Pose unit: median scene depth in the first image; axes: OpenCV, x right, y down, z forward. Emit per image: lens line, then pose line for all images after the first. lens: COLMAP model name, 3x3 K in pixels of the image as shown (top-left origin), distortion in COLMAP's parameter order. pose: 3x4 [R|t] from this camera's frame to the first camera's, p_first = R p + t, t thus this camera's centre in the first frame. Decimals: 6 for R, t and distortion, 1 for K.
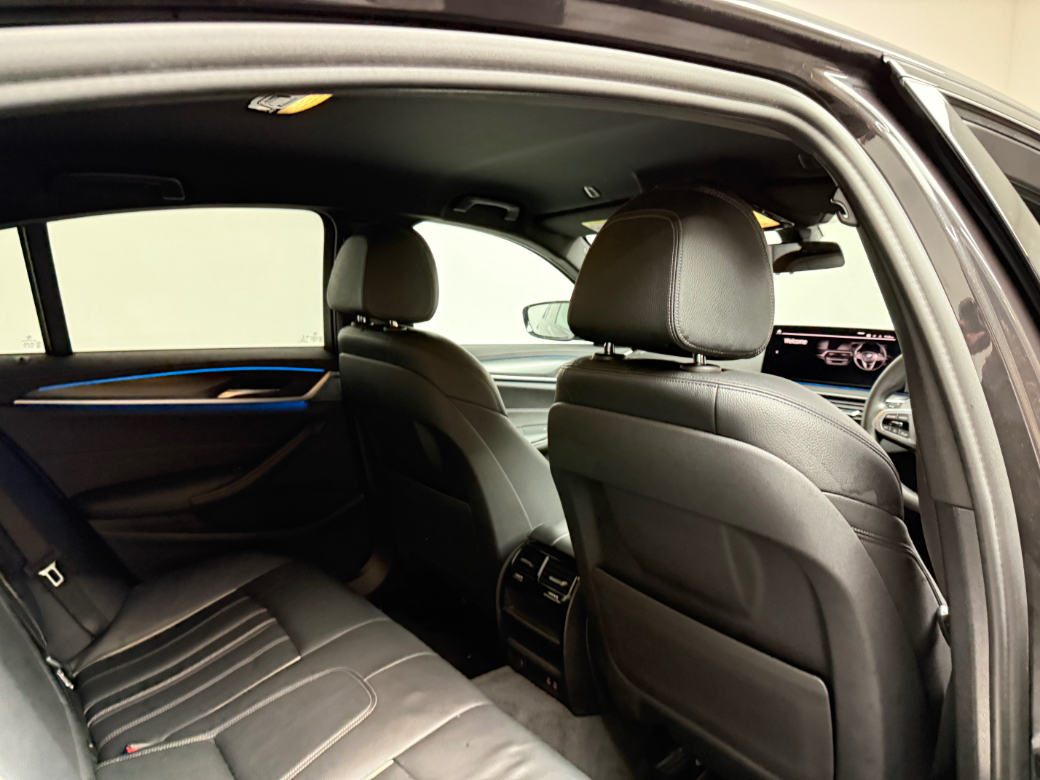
lens RADIAL K [[753.4, 0, 520.0], [0, 753.4, 390.0], [0, 0, 1]] dist [0.000426, -0.001263]
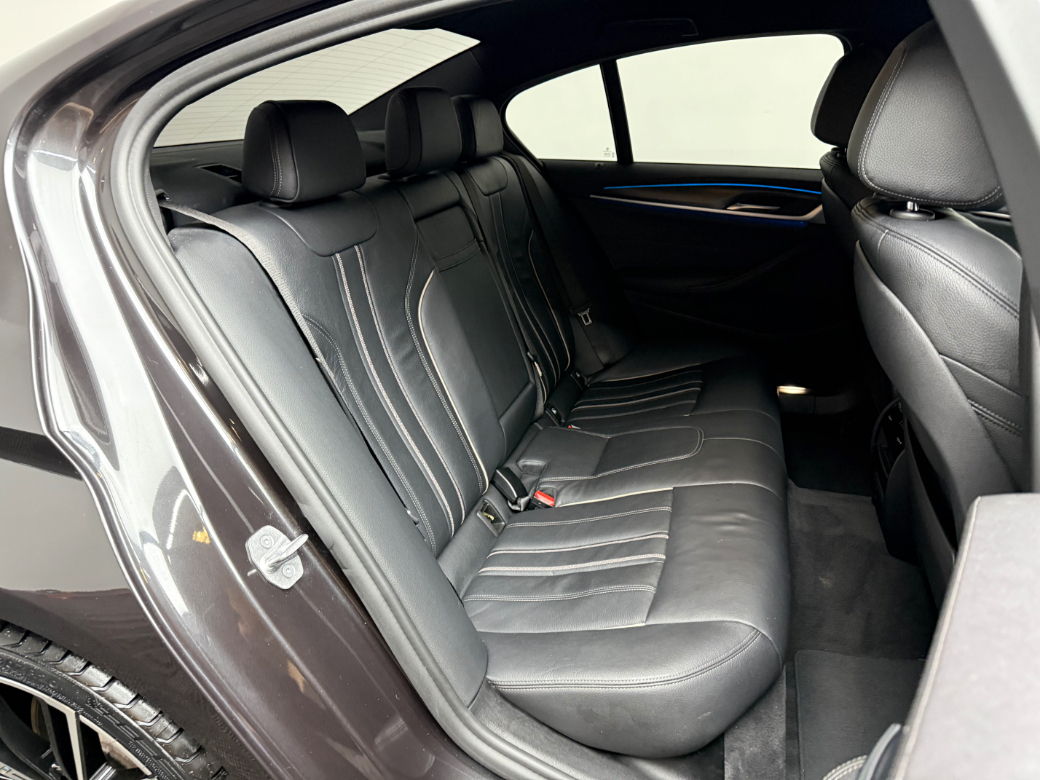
lens RADIAL K [[727.0, 0, 520.0], [0, 727.0, 390.0], [0, 0, 1]] dist [0.109449, 0.000090]
pose [[0.612168, 0.294758, -0.733735, 0.410326], [-0.114631, 0.951203, 0.286481, -0.018835], [0.782374, -0.091266, 0.616085, -0.013371]]
